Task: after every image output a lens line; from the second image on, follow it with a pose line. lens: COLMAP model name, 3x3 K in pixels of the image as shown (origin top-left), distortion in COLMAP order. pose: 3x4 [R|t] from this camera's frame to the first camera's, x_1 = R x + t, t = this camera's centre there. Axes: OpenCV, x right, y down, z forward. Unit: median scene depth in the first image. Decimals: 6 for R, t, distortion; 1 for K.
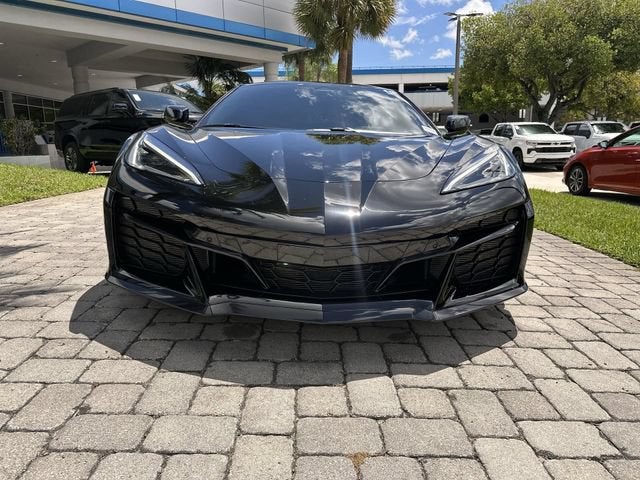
lens RADIAL K [[449.7, 0, 318.4], [0, 449.7, 236.0], [0, 0, 1]] dist [0.035172, -0.052829]
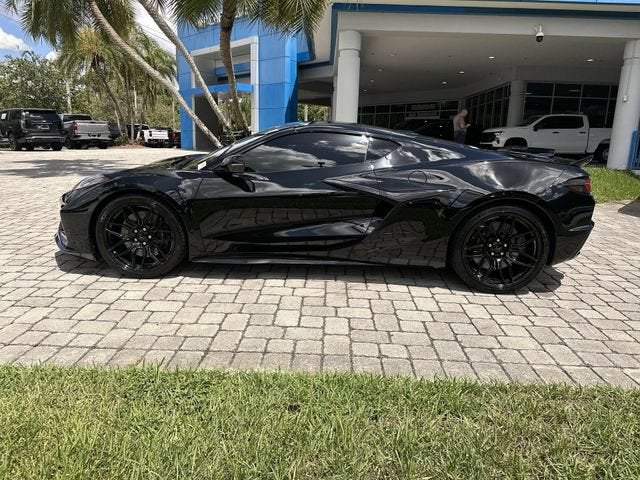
lens RADIAL K [[446.6, 0, 321.2], [0, 446.6, 233.4], [0, 0, 1]] dist [0.079247, -0.126231]
pose [[-0.045394, 0.212785, -0.976044, 2.014697], [-0.231599, 0.948189, 0.217484, -0.538416], [0.971752, 0.235923, 0.006238, 1.836985]]
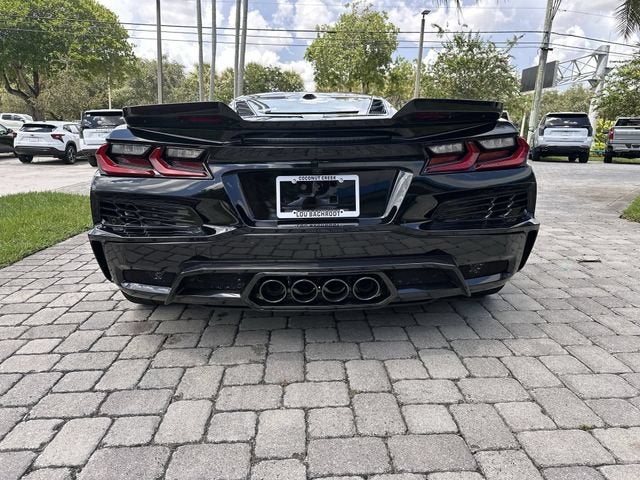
lens RADIAL K [[449.7, 0, 318.4], [0, 449.7, 236.0], [0, 0, 1]] dist [0.035172, -0.052829]
pose [[-0.999473, -0.008632, -0.031285, 0.013324], [-0.020762, 0.910973, 0.411942, -0.801794], [0.024944, 0.412375, -0.910673, 3.573810]]
